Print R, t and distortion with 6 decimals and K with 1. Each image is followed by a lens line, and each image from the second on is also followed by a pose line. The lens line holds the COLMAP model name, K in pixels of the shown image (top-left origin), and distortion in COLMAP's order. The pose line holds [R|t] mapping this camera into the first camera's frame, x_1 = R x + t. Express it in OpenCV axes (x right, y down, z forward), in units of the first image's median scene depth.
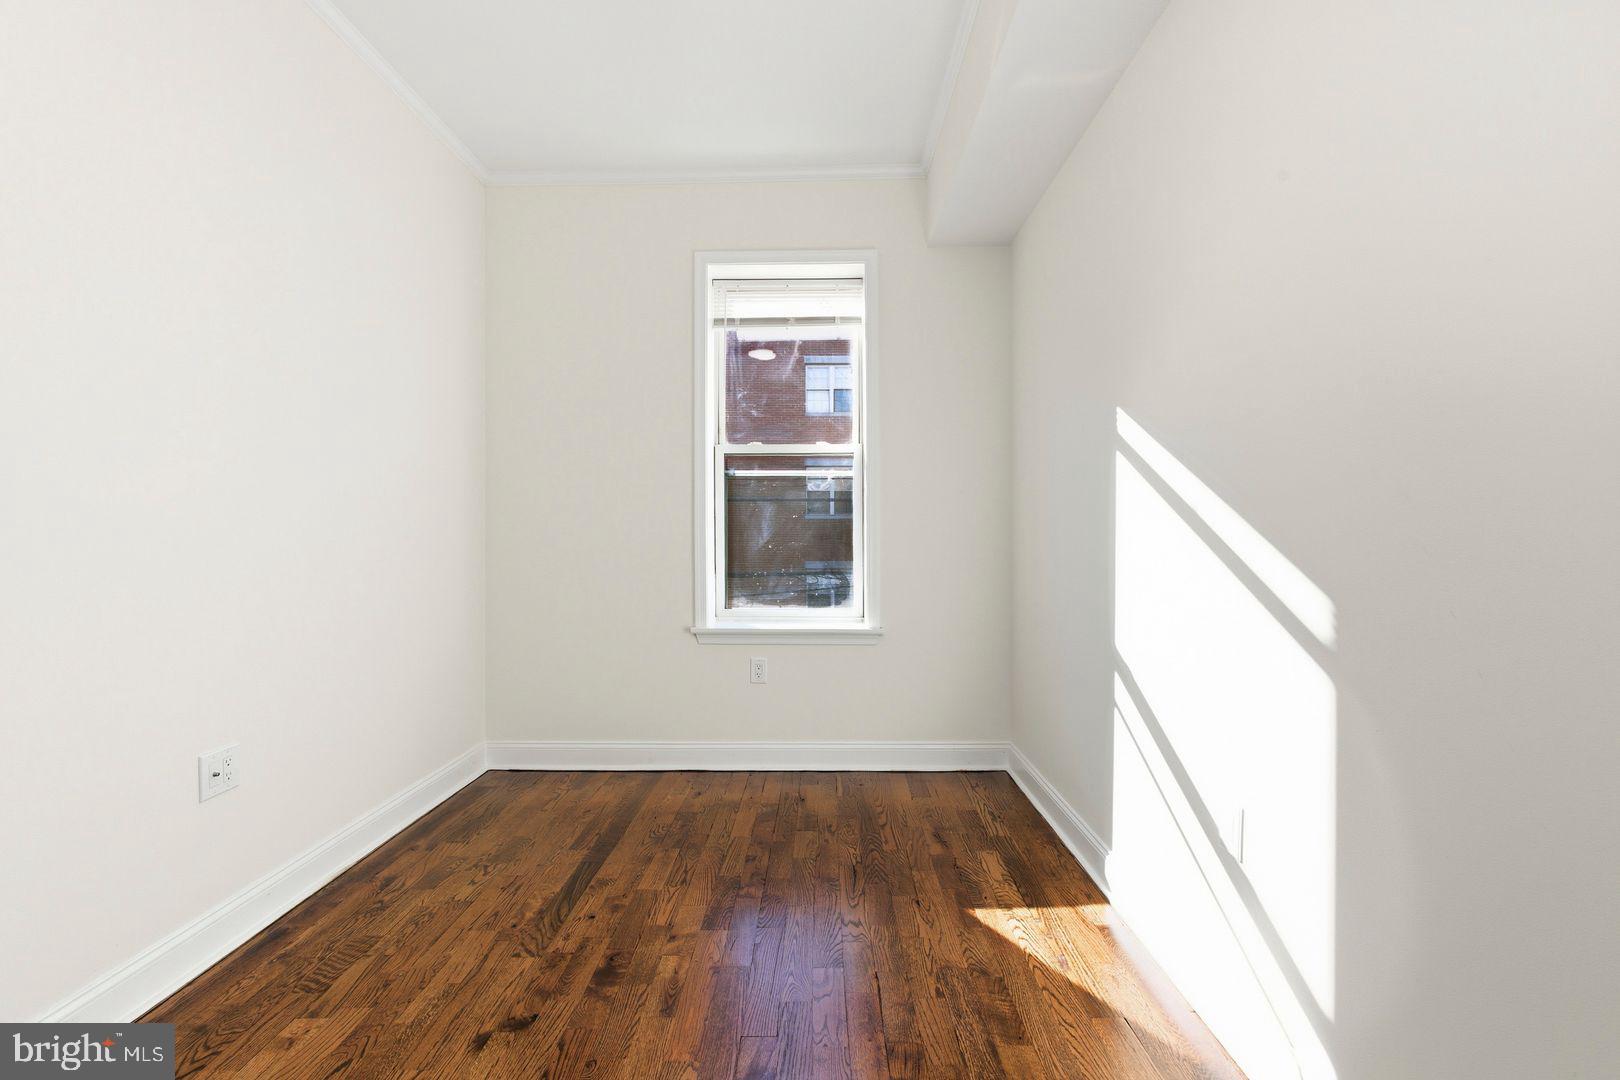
lens RADIAL K [[700.6, 0, 816.1], [0, 700.6, 533.2], [0, 0, 1]] dist [-0.018379, 0.011194]
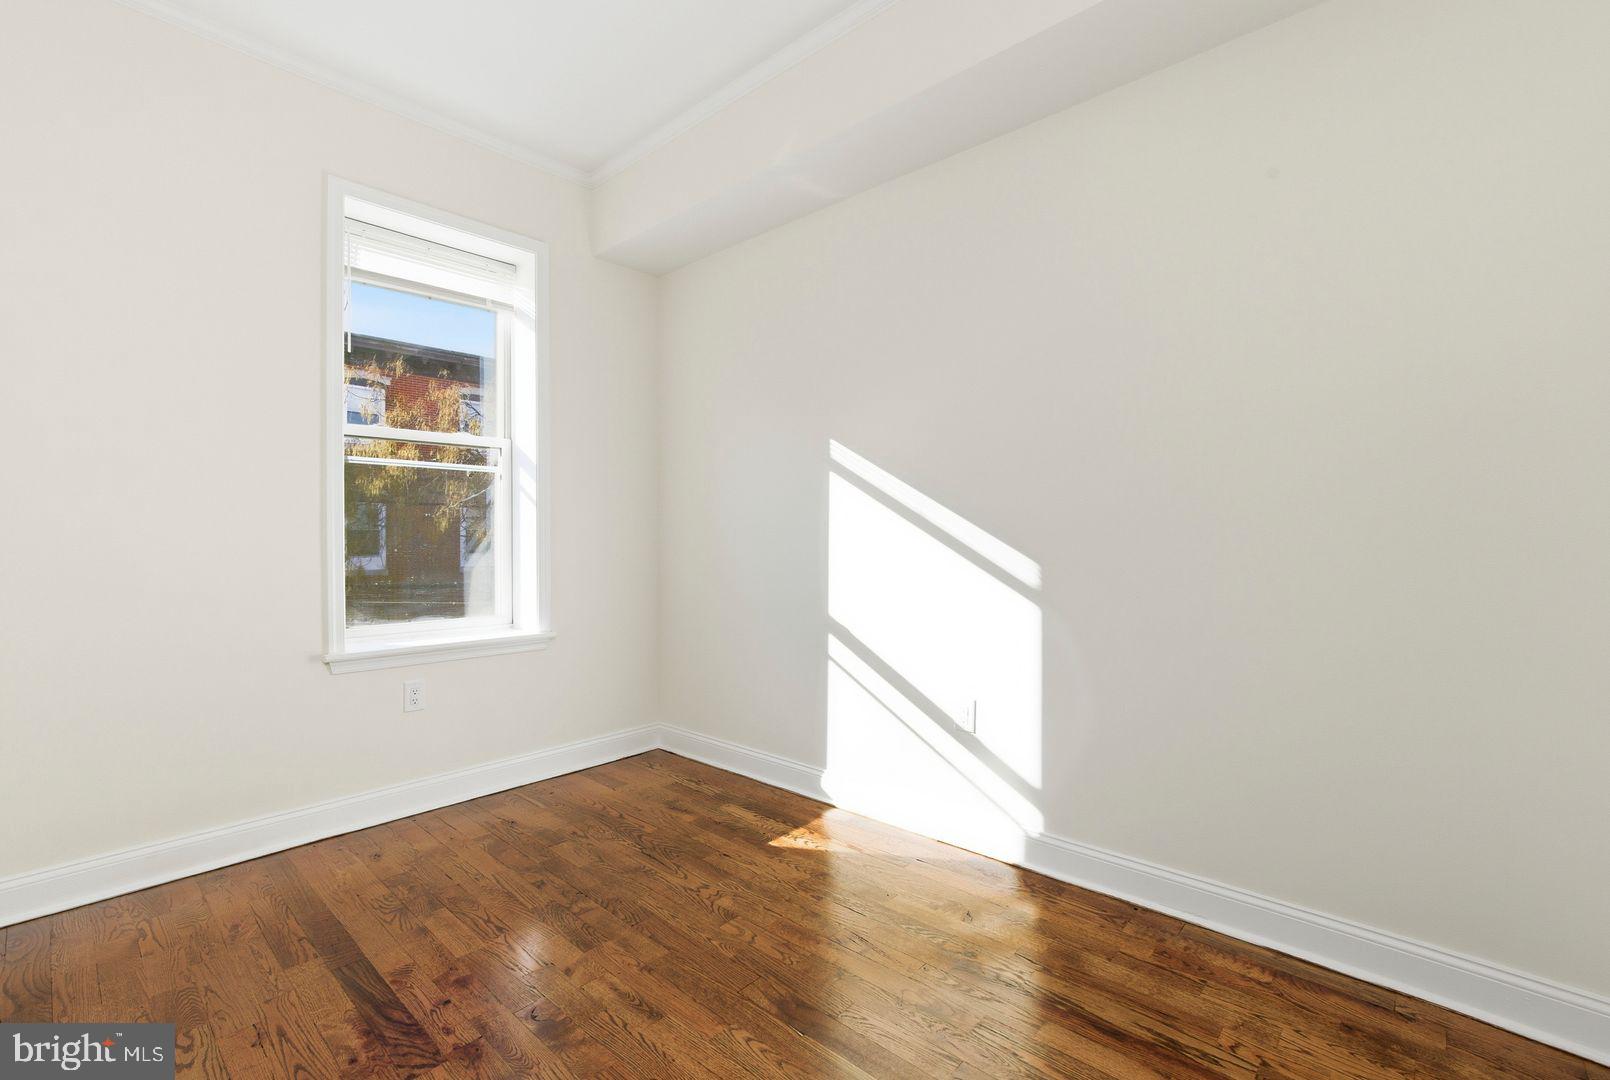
lens RADIAL K [[704.4, 0, 783.5], [0, 704.4, 535.7], [0, 0, 1]] dist [-0.019834, 0.010746]
pose [[0.674167, 0.000442, 0.738579, -0.504423], [0.003535, 0.999986, -0.003825, 0.008575], [-0.738571, 0.005189, 0.674156, 0.120570]]
